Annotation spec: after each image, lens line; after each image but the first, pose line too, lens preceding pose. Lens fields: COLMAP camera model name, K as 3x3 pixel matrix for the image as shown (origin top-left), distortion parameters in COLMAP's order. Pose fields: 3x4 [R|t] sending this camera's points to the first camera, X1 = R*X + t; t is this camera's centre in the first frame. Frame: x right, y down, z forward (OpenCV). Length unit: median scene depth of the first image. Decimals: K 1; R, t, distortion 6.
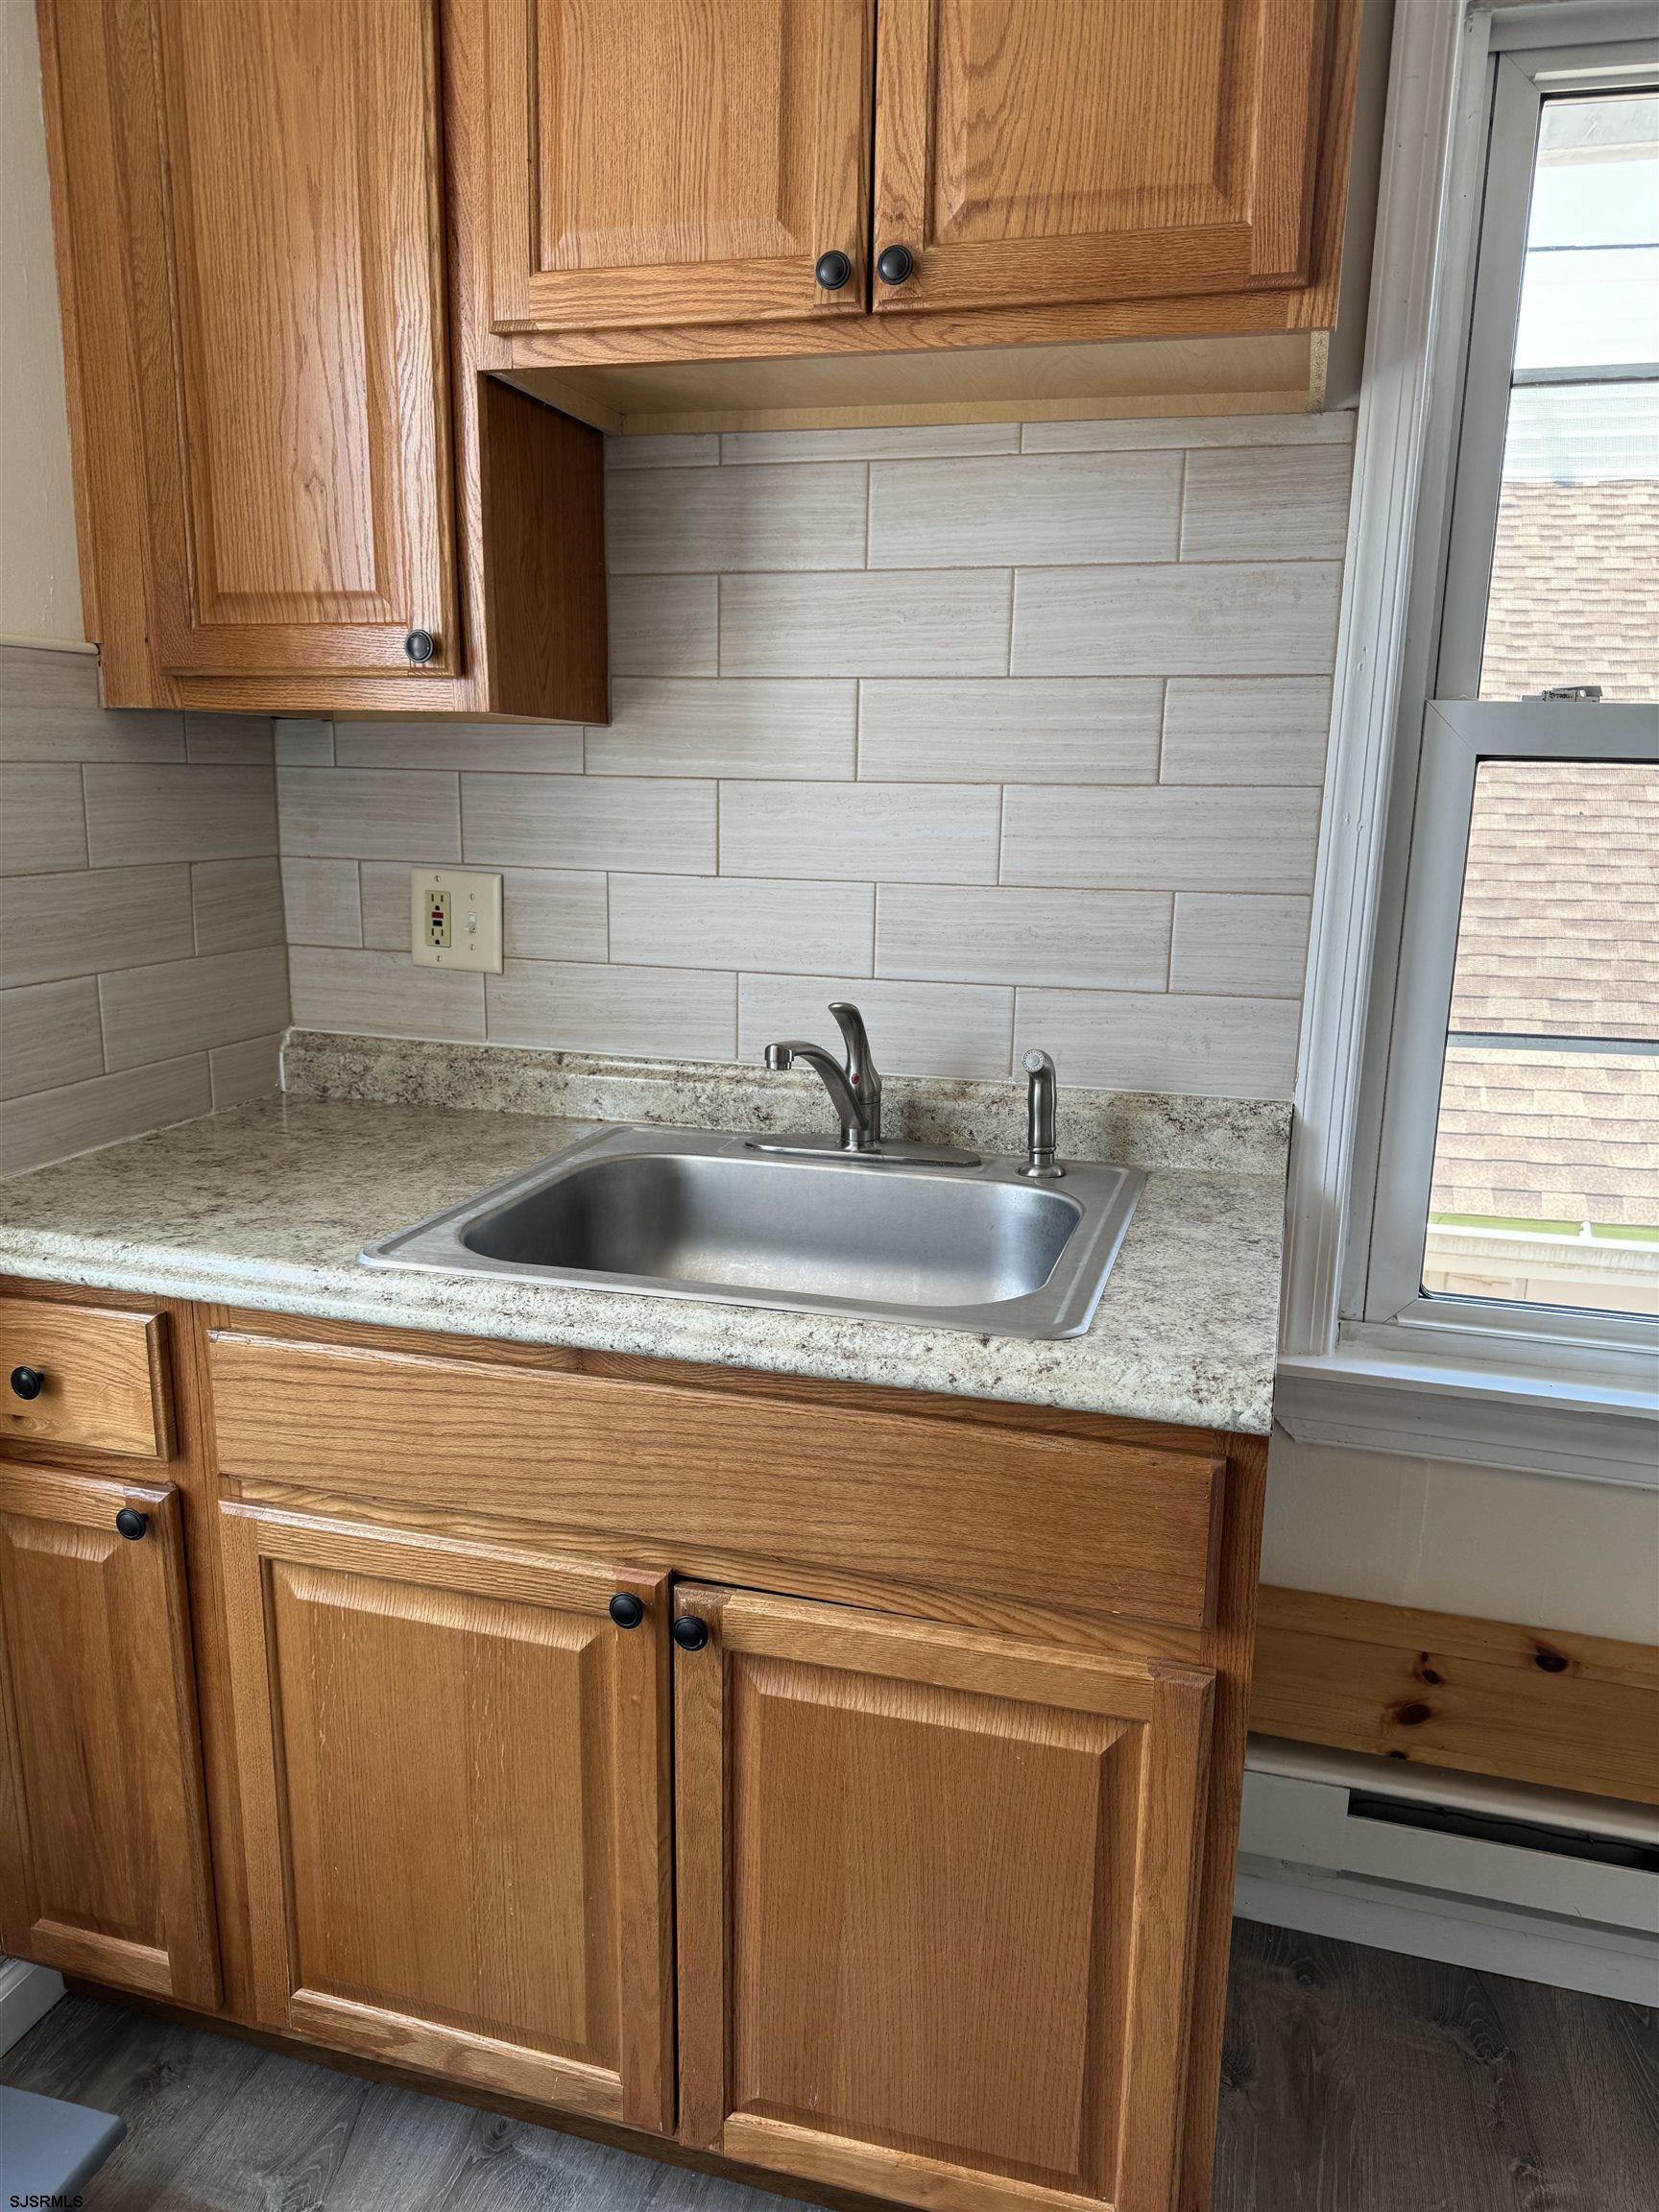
lens RADIAL K [[1557.6, 0, 837.8], [0, 1557.6, 1112.1], [0, 0, 1]] dist [0.004775, -0.006133]
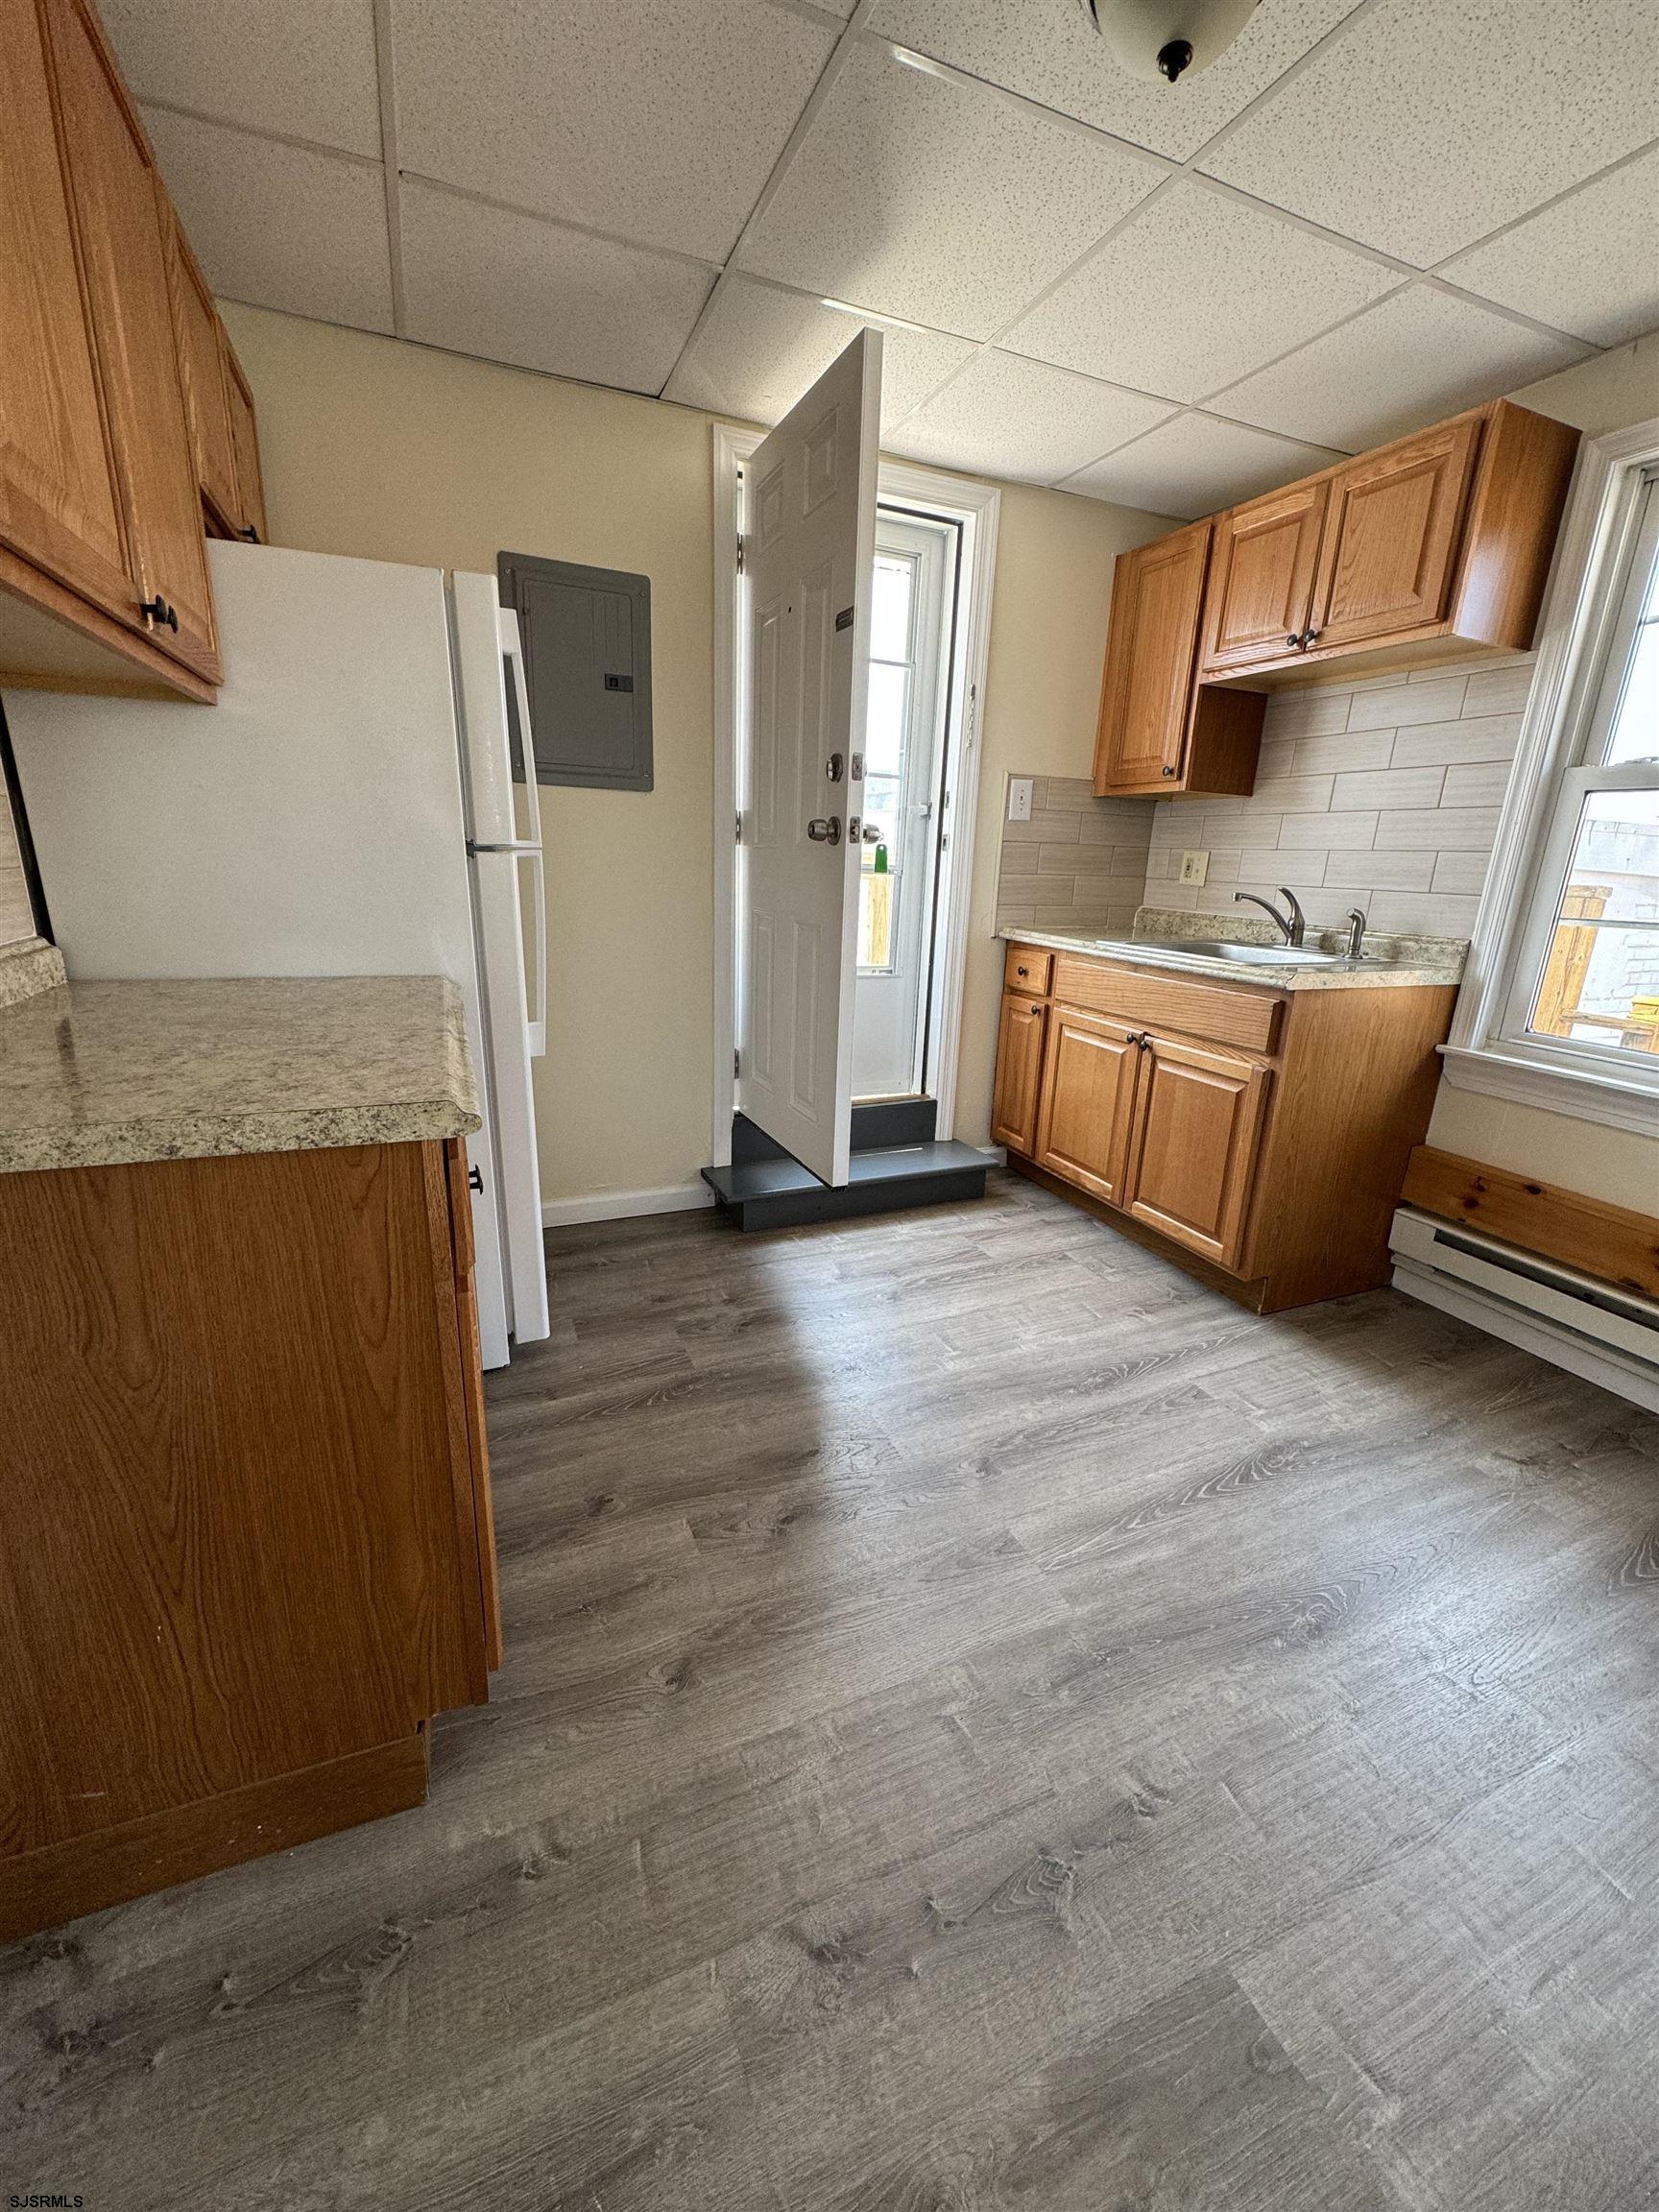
lens RADIAL K [[881.1, 0, 826.4], [0, 881.1, 1094.0], [0, 0, 1]] dist [-0.001173, 0.000011]
pose [[0.622004, 0.210826, -0.754098, 0.837561], [-0.191093, 0.974822, 0.114915, 0.293103], [0.759338, 0.072625, 0.646631, -0.710871]]
